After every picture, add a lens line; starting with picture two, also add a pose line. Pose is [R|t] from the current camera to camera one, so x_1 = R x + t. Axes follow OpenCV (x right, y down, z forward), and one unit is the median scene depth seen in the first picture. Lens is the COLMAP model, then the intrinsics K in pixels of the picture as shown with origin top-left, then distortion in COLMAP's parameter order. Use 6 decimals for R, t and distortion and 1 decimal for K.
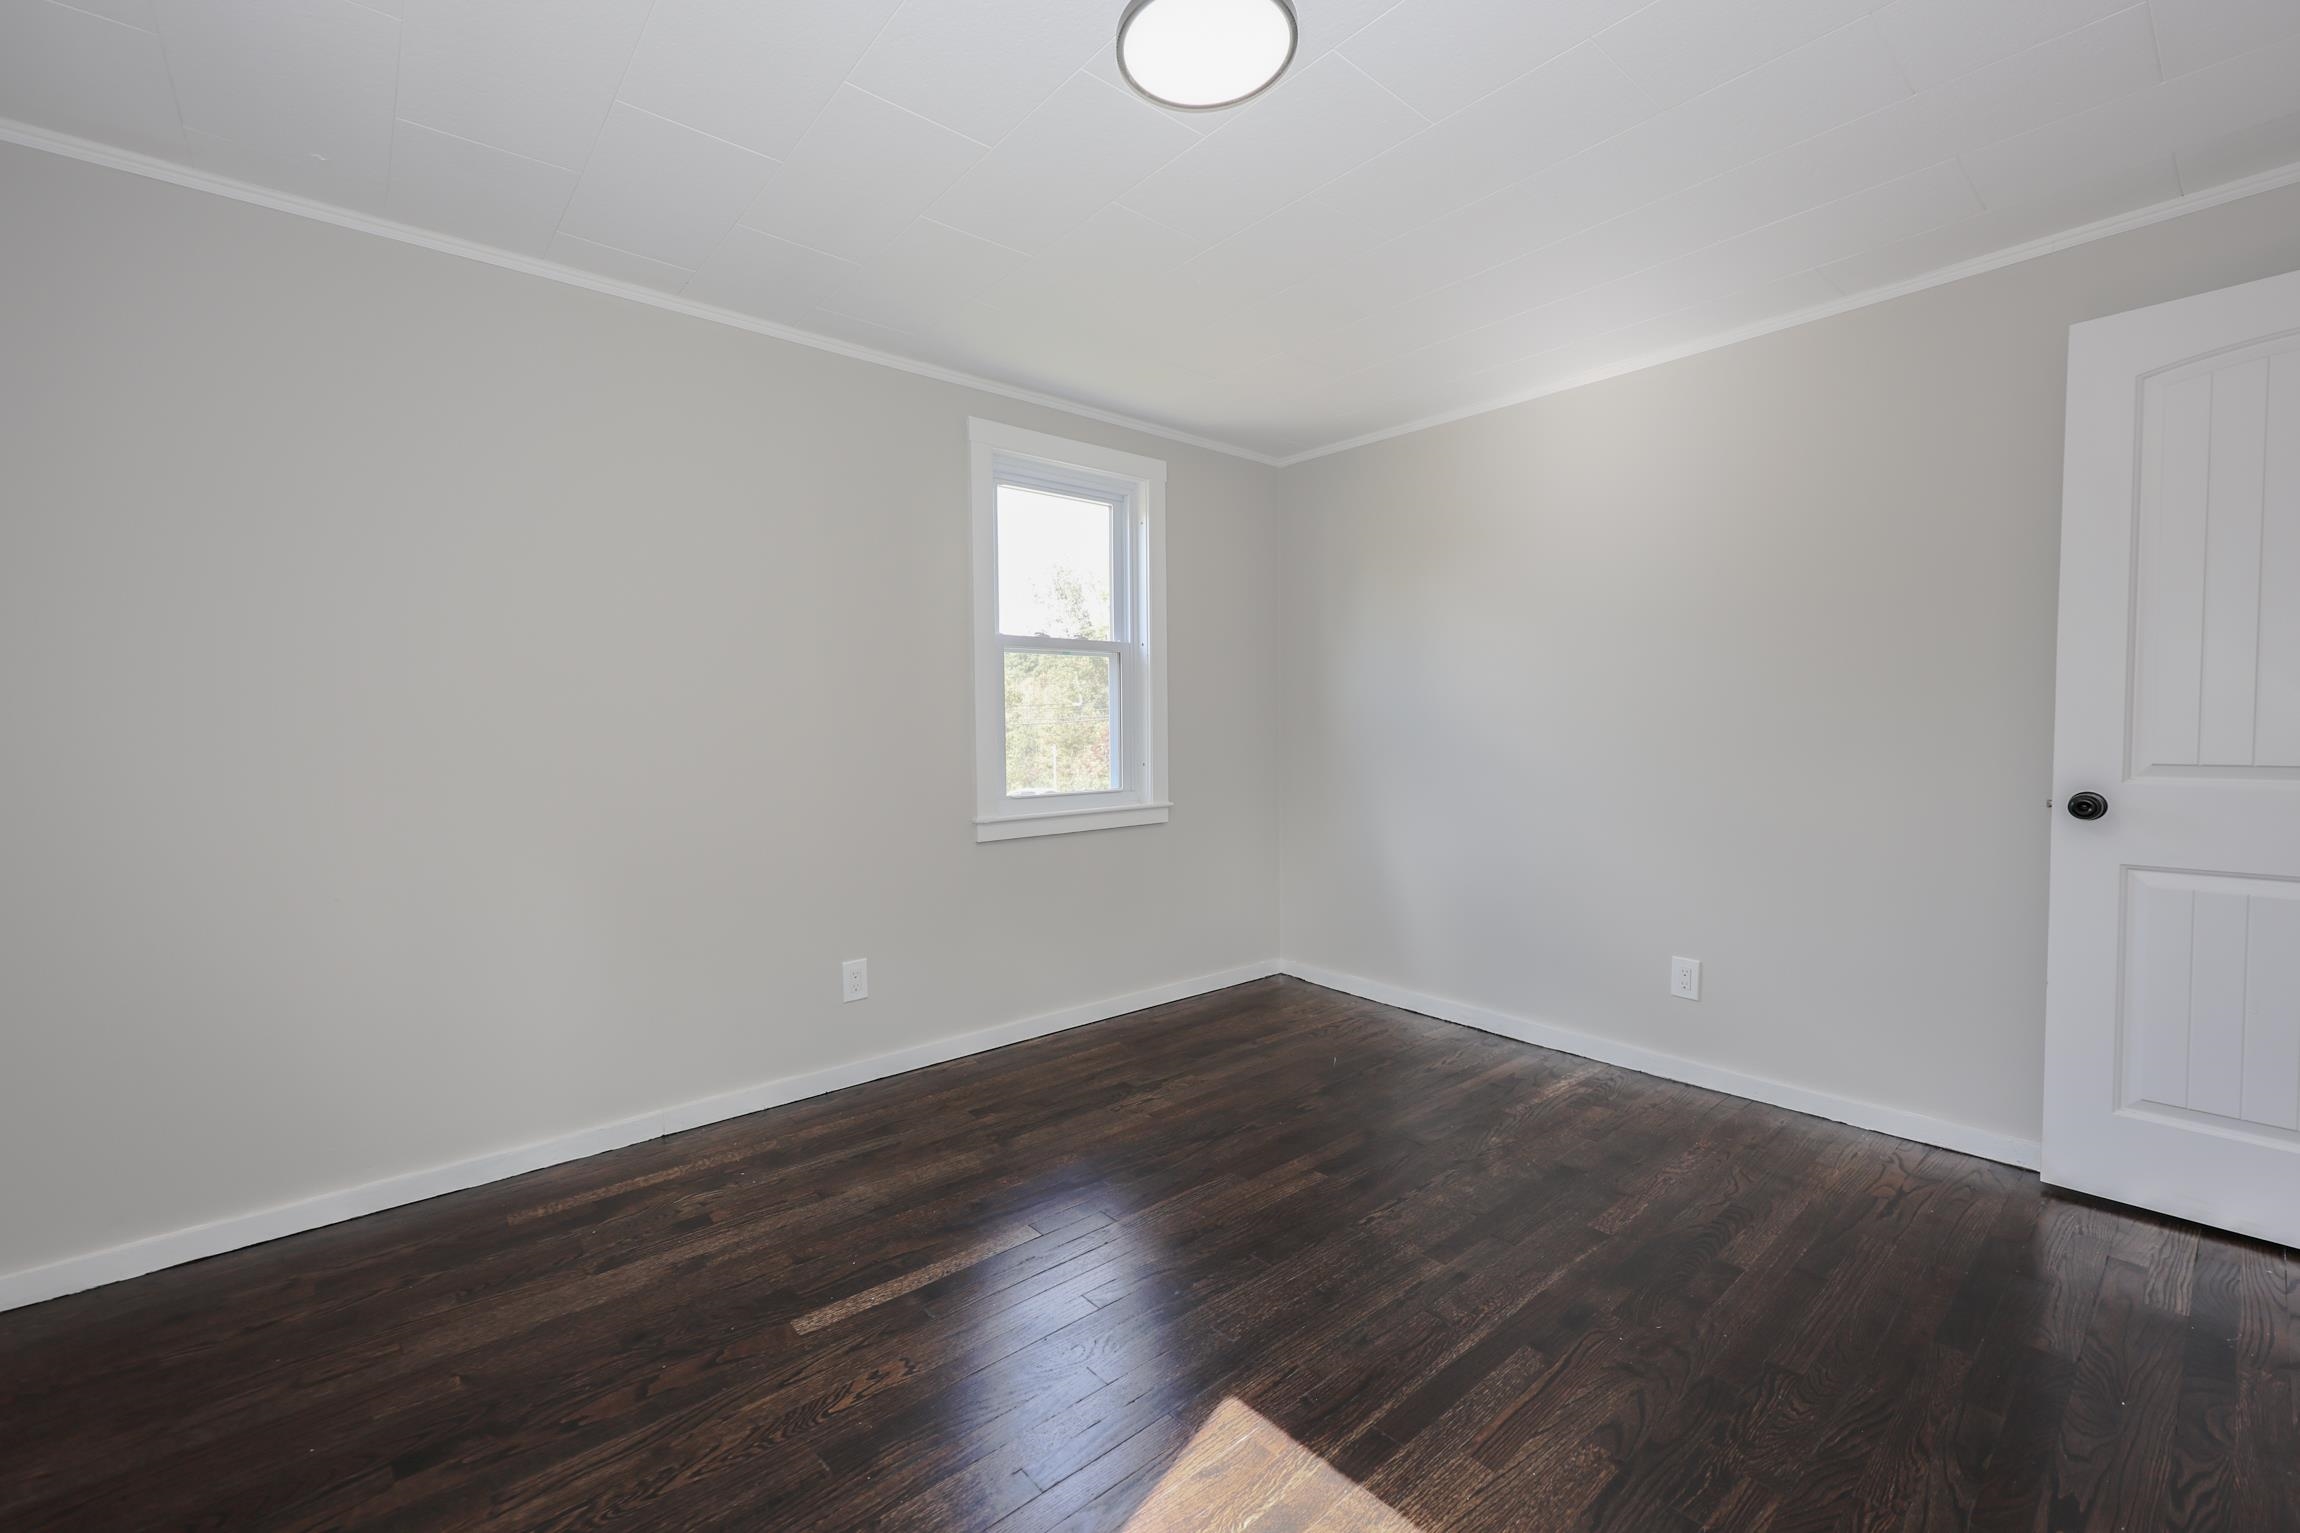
lens RADIAL K [[959.0, 0, 1161.2], [0, 959.0, 766.1], [0, 0, 1]] dist [0.004048, -0.000638]
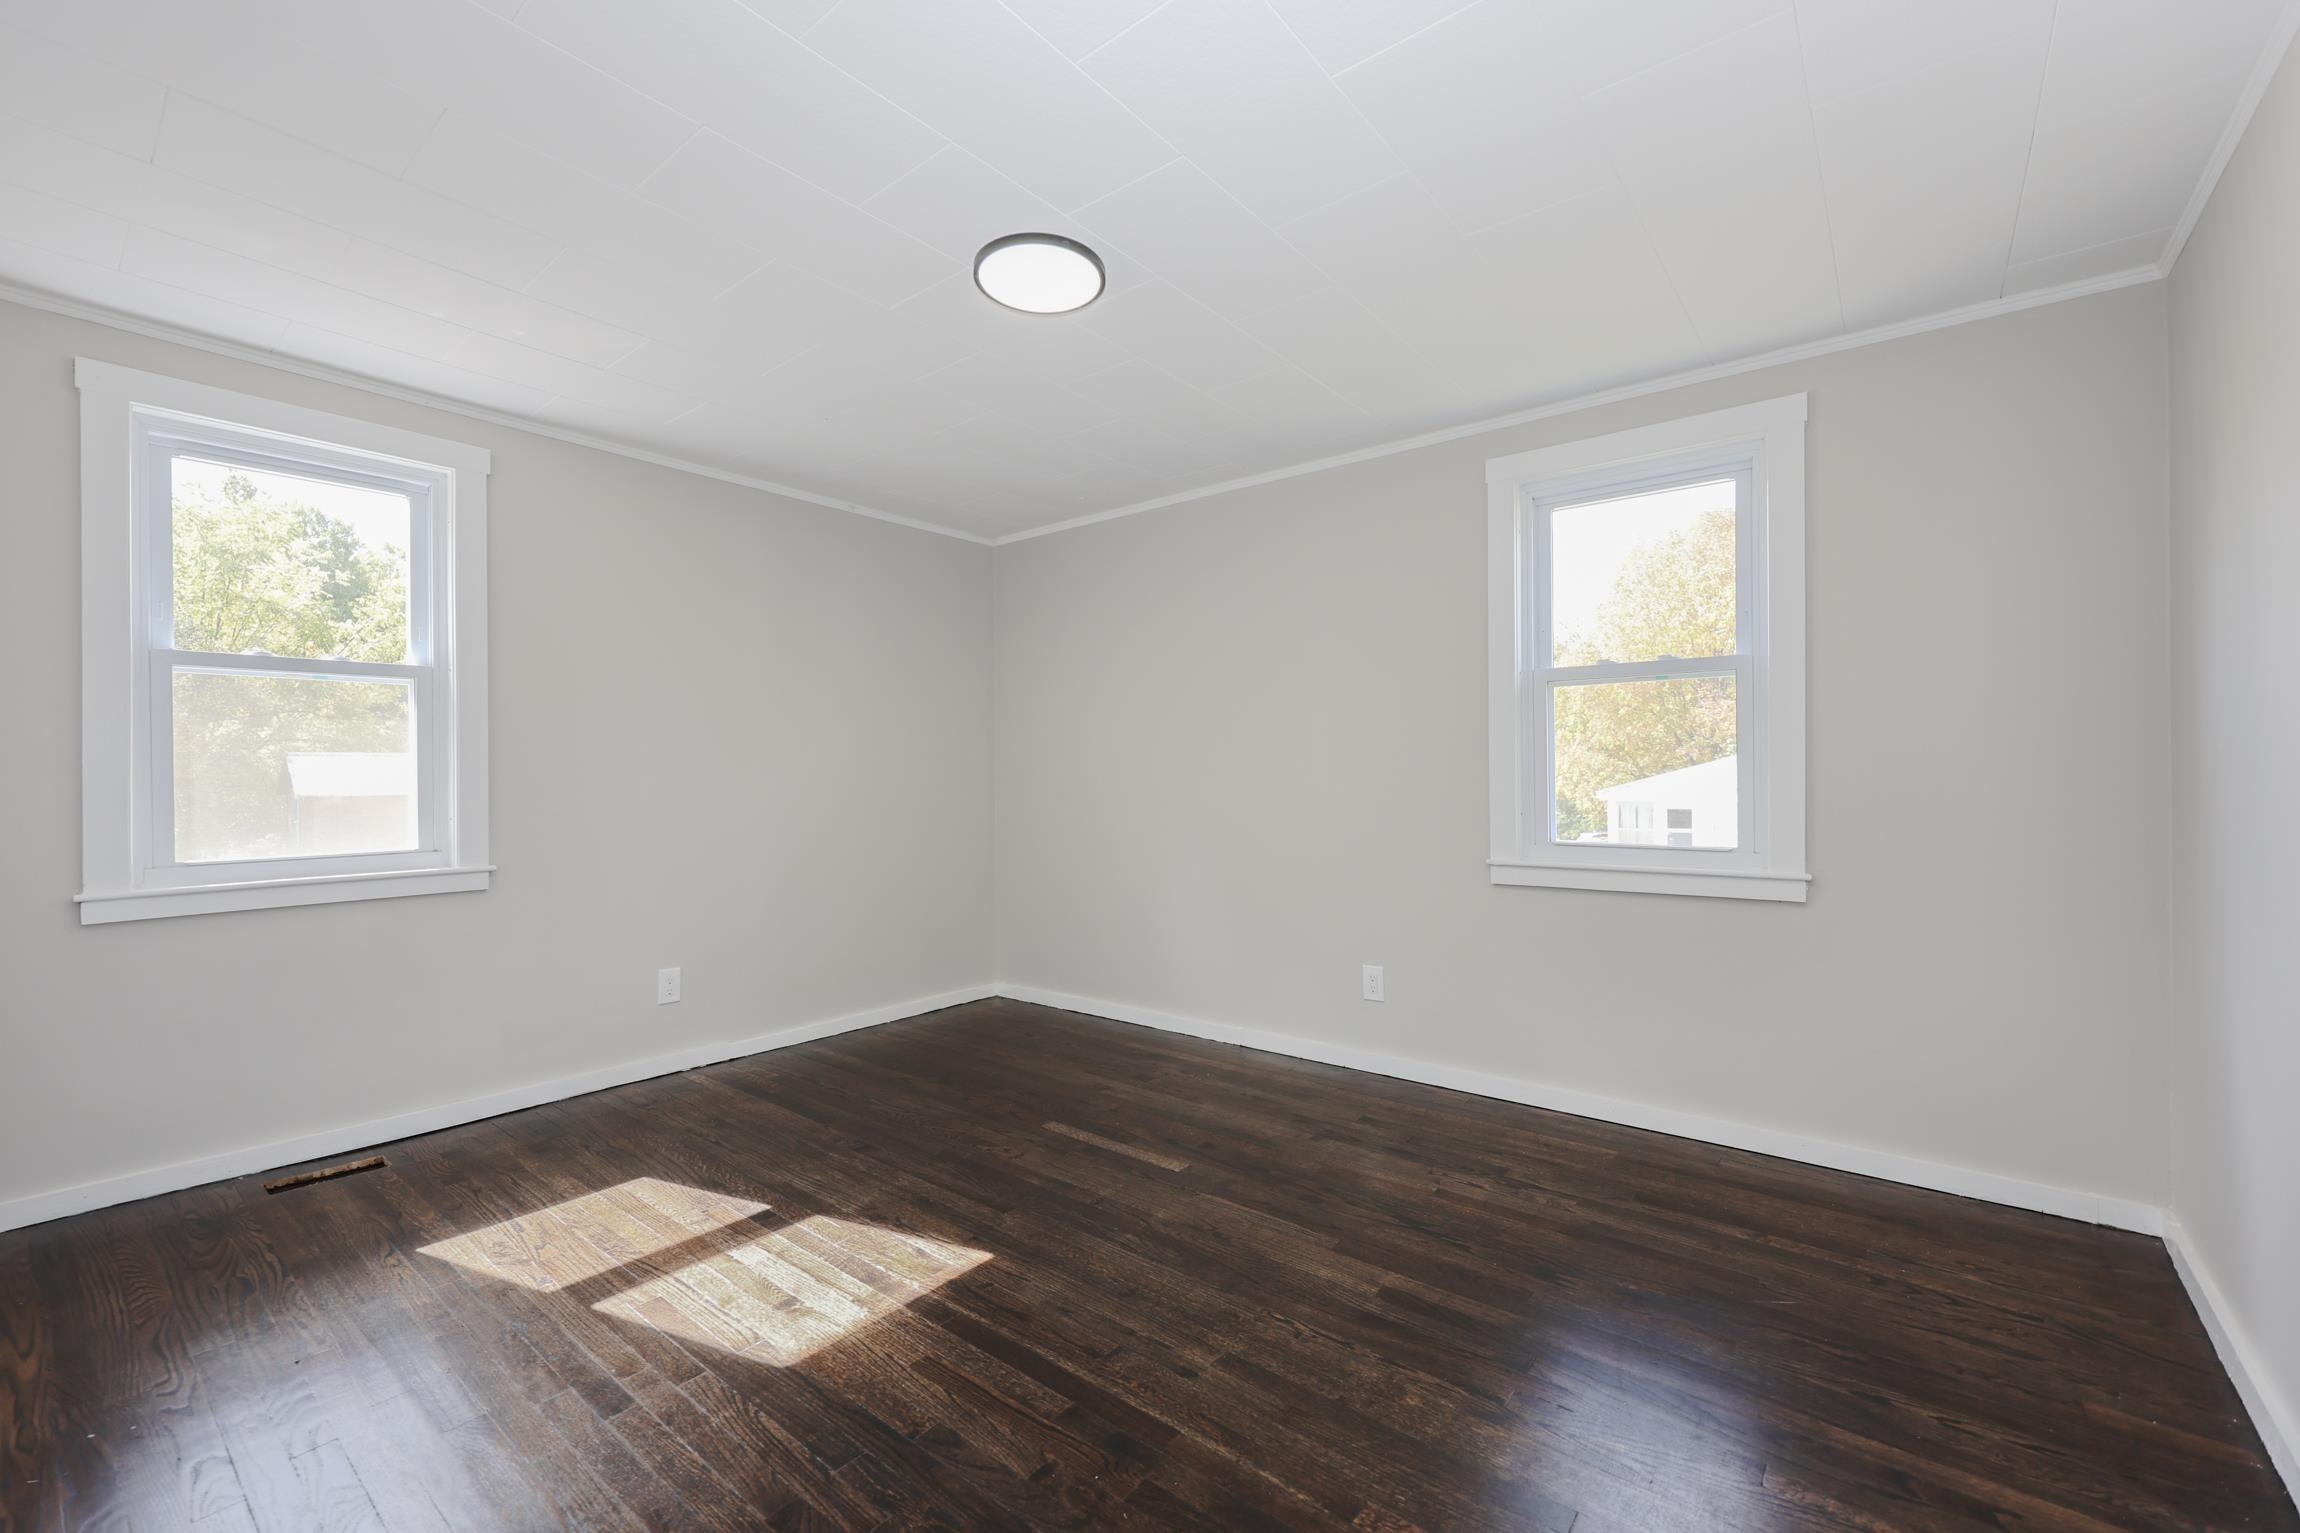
lens RADIAL K [[959.0, 0, 1140.4], [0, 959.0, 774.3], [0, 0, 1]] dist [0.004048, -0.000638]
pose [[0.168361, 0.008831, -0.985686, 0.891171], [-0.035911, 0.999351, 0.002820, -0.028497], [0.985071, 0.034922, 0.168569, 0.580672]]
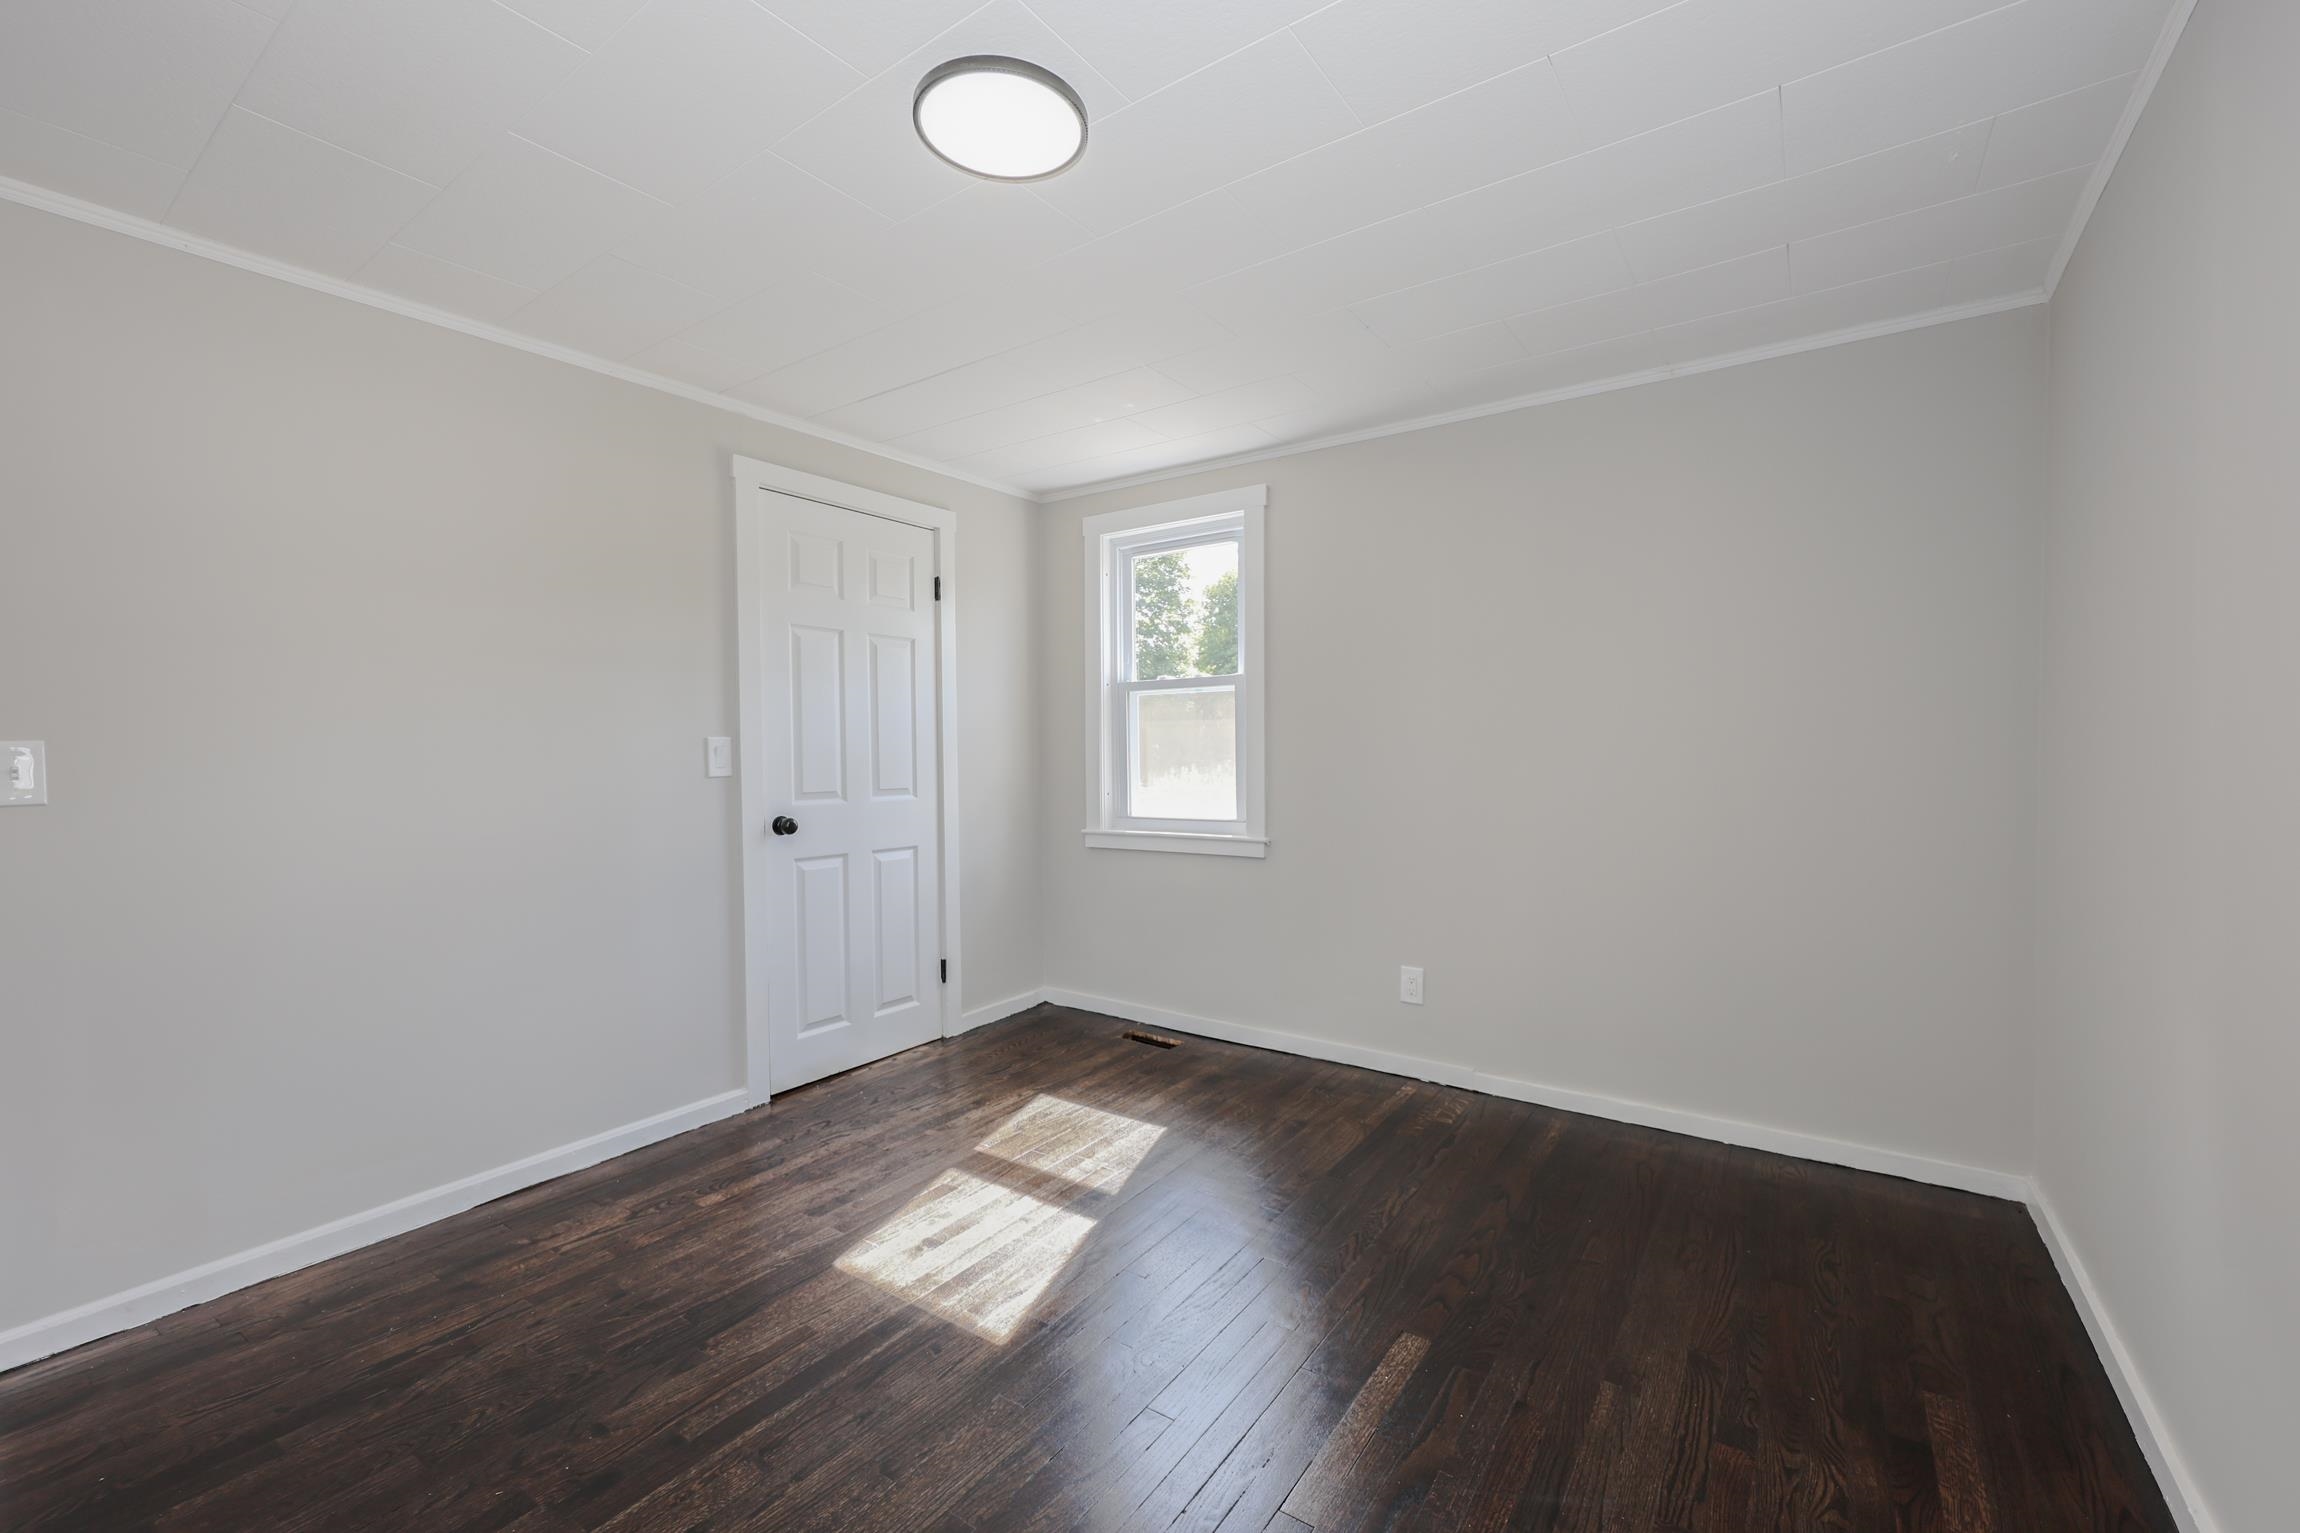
lens RADIAL K [[959.0, 0, 1127.6], [0, 959.0, 761.5], [0, 0, 1]] dist [0.004048, -0.000638]
pose [[-0.977075, 0.023112, -0.211635, 0.093606], [0.012574, 0.998619, 0.051005, -0.069588], [0.212522, 0.047174, -0.976017, 1.308414]]
